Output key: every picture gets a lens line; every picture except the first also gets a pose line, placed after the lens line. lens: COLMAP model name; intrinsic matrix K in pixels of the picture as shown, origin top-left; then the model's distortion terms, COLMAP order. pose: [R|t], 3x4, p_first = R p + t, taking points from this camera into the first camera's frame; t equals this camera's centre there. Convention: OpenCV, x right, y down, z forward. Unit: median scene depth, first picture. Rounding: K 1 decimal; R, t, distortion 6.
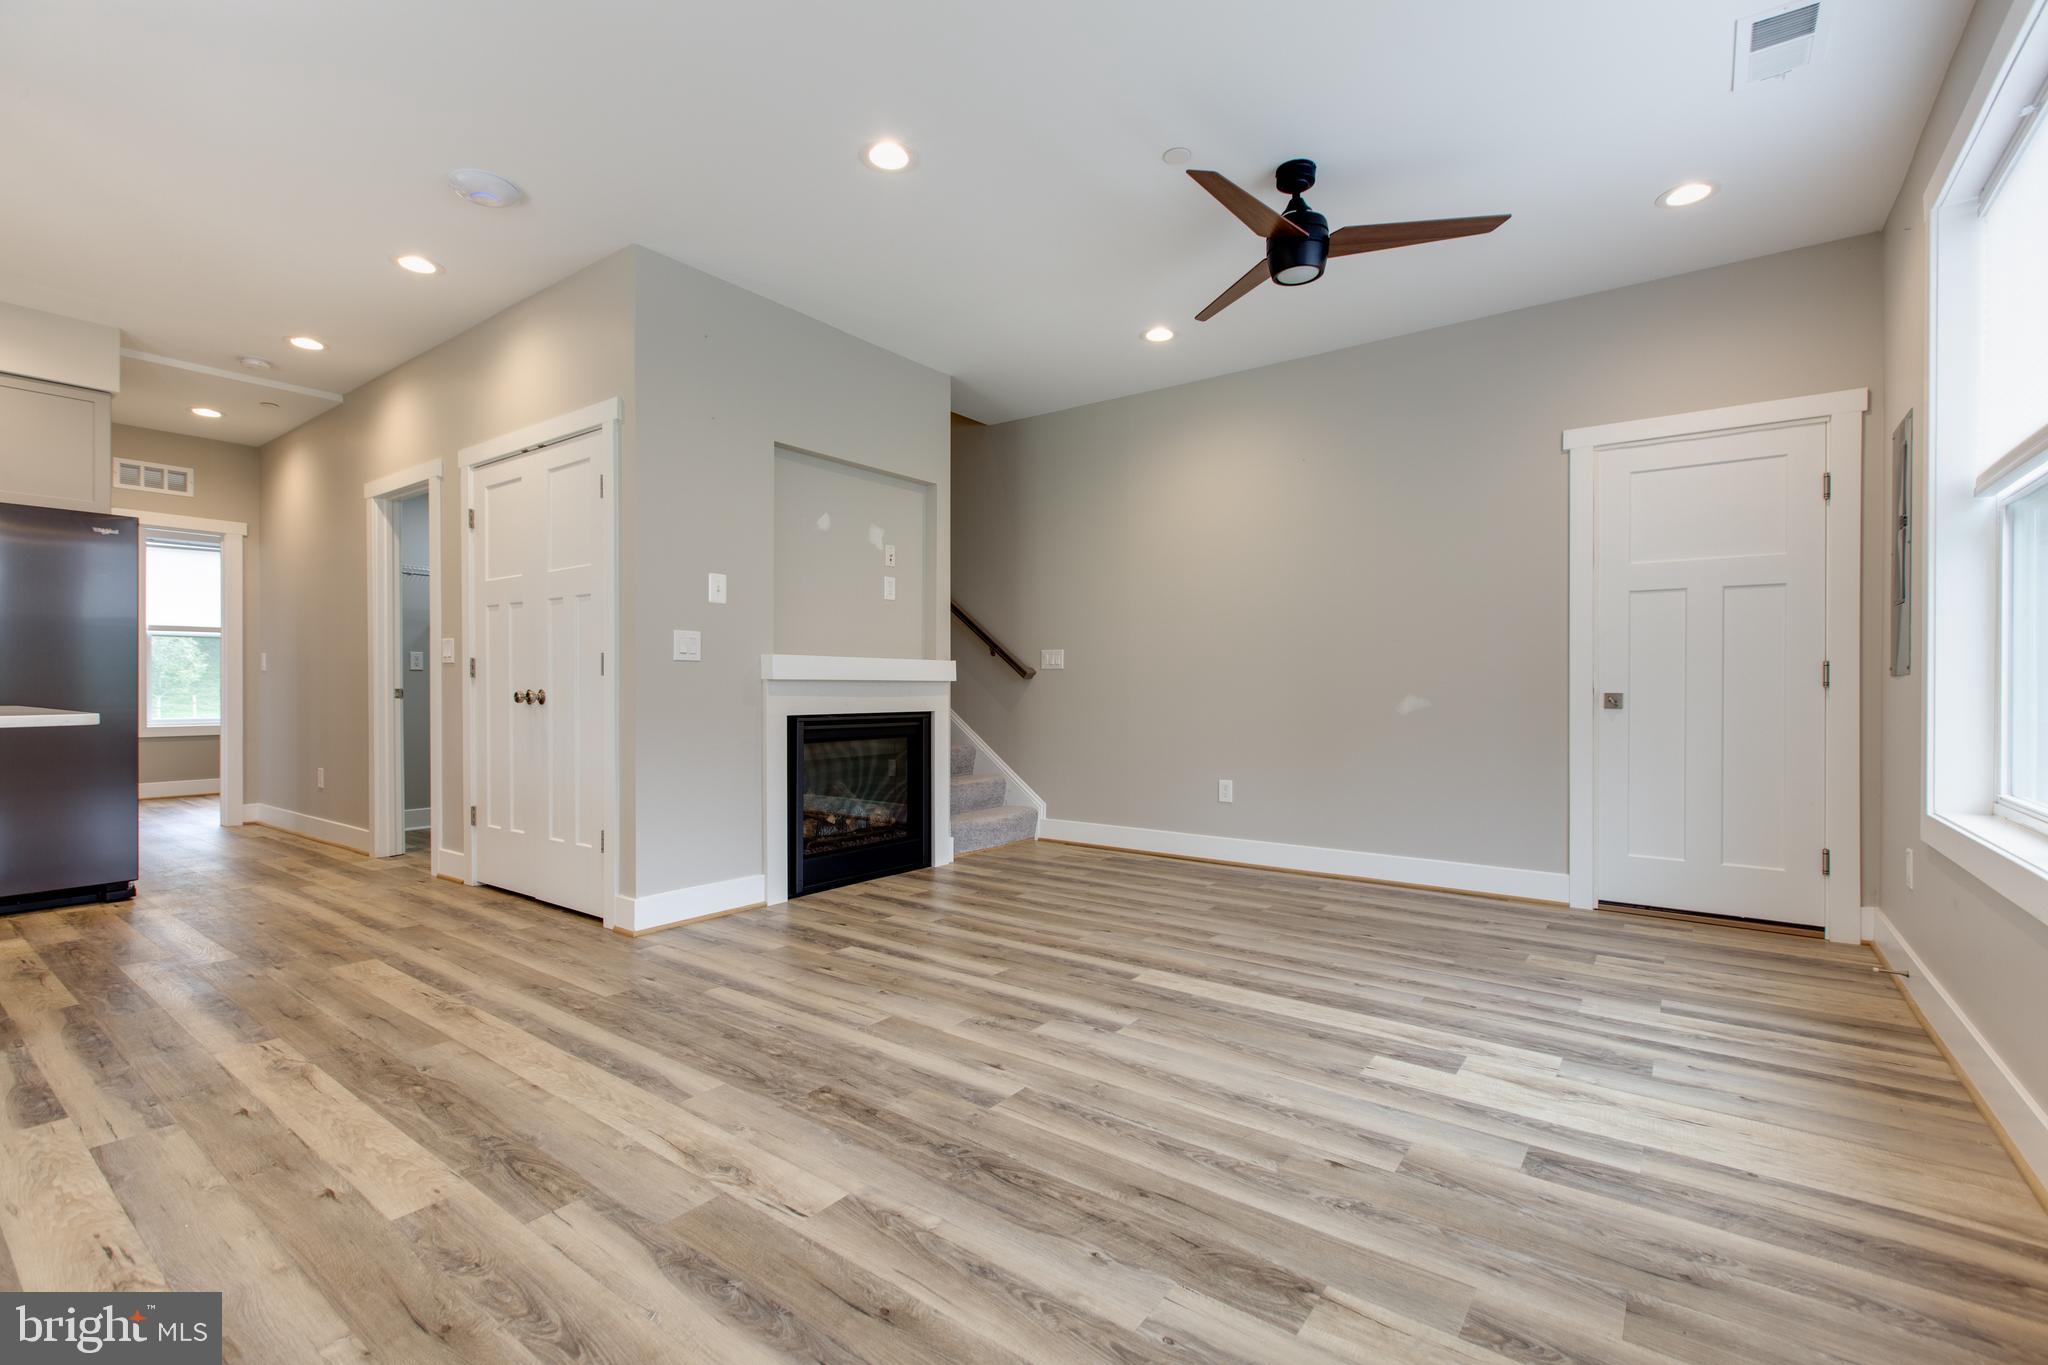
lens RADIAL K [[905.4, 0, 1102.7], [0, 905.4, 703.4], [0, 0, 1]] dist [0.010572, -0.000351]
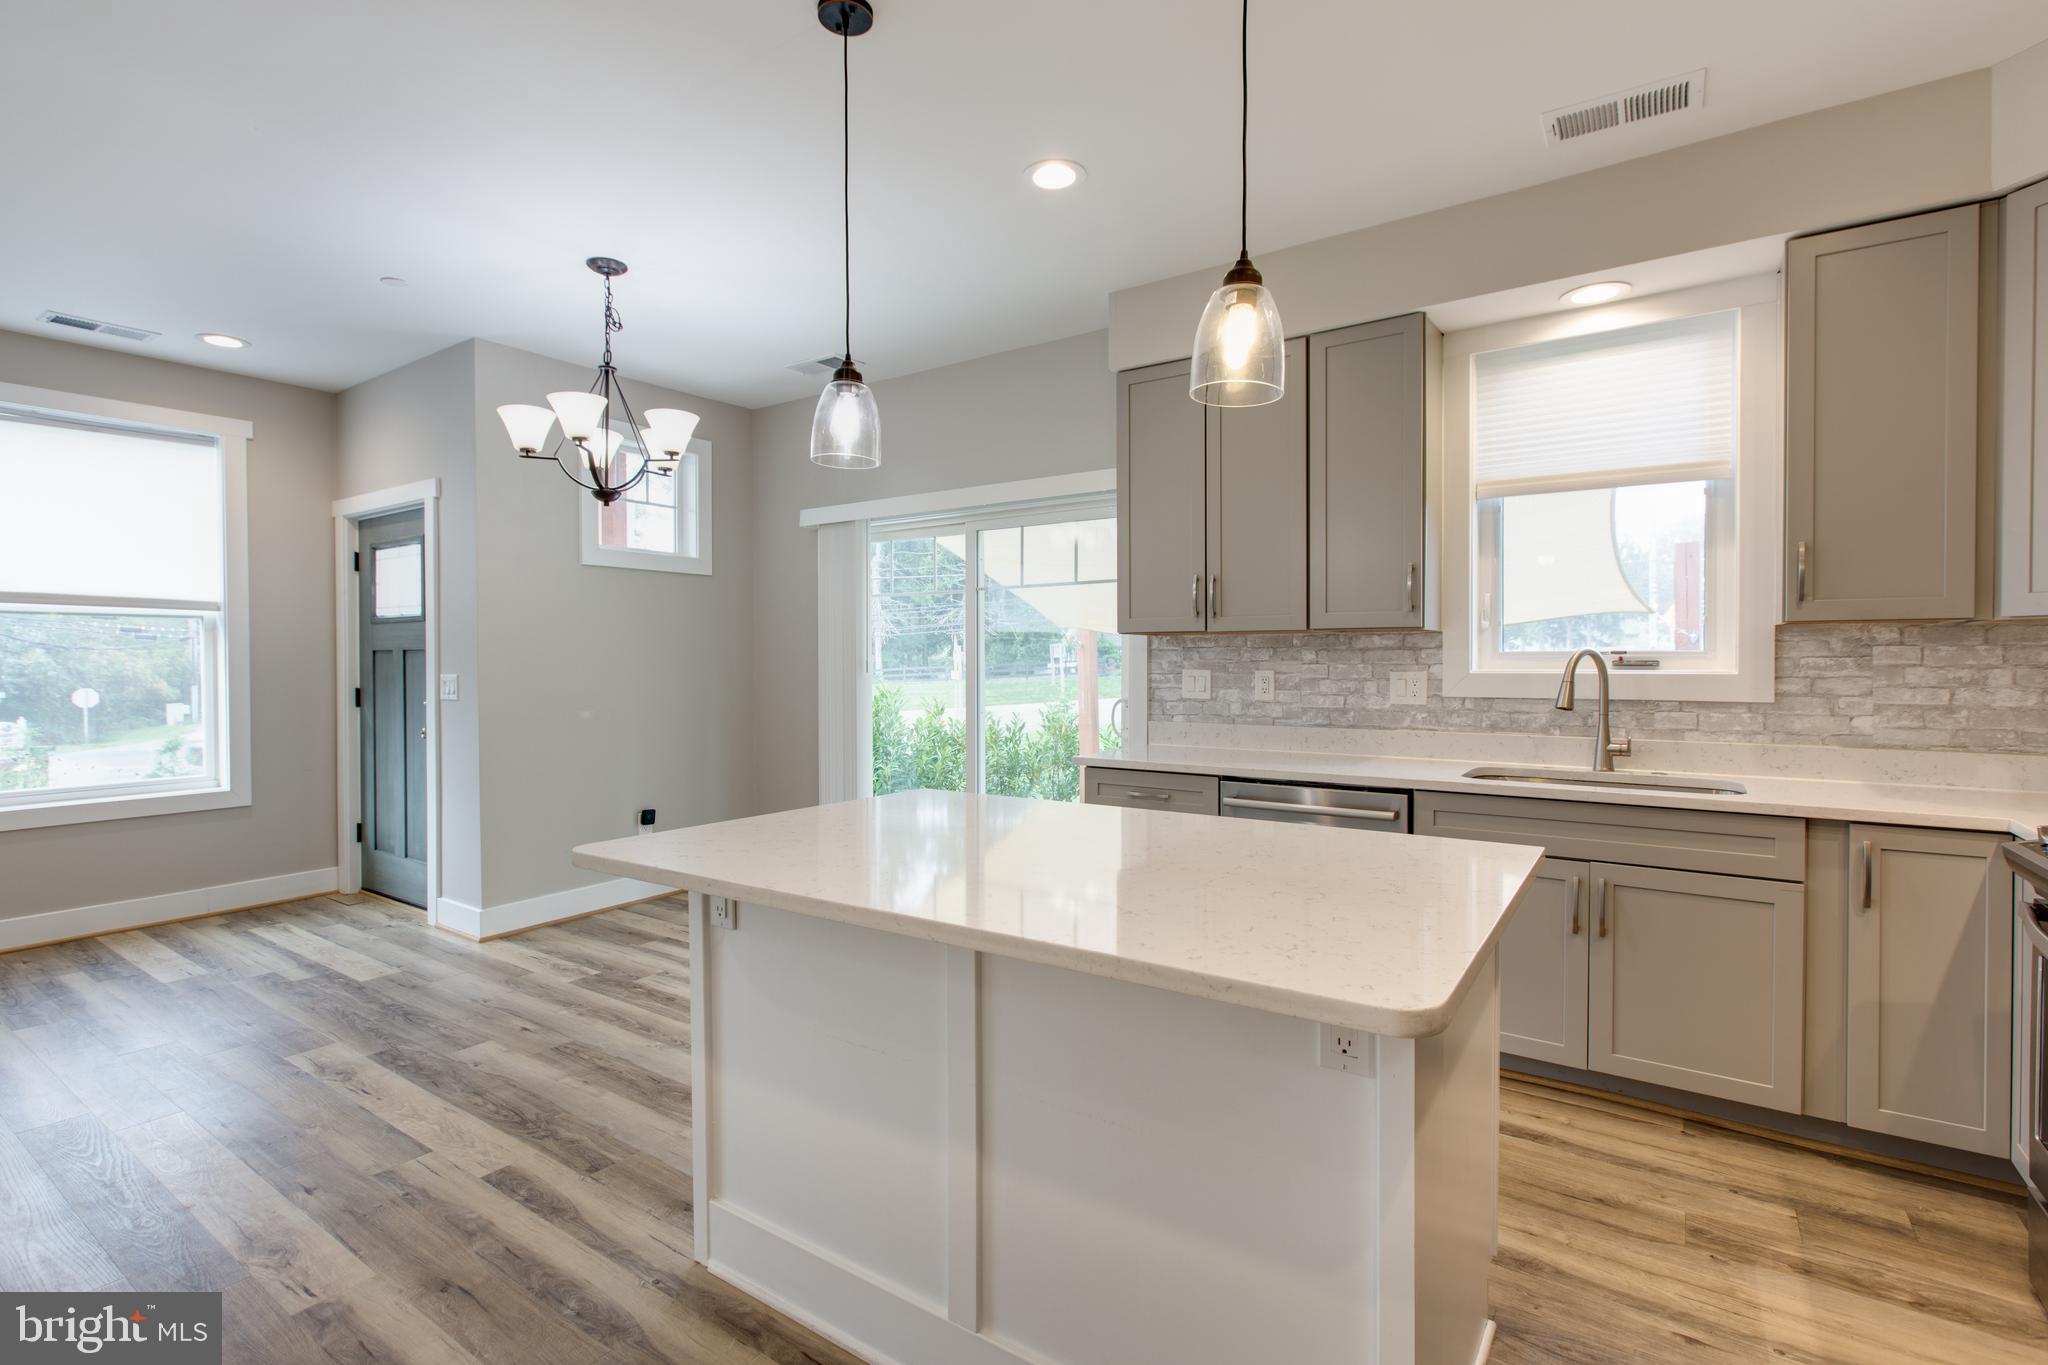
lens RADIAL K [[910.1, 0, 1091.3], [0, 910.1, 663.3], [0, 0, 1]] dist [0.001408, 0.002579]
pose [[-0.999001, -0.001350, -0.044661, -1.455146], [-0.002453, 0.999693, 0.024661, -0.135055], [0.044614, 0.024746, -0.998698, 1.684587]]
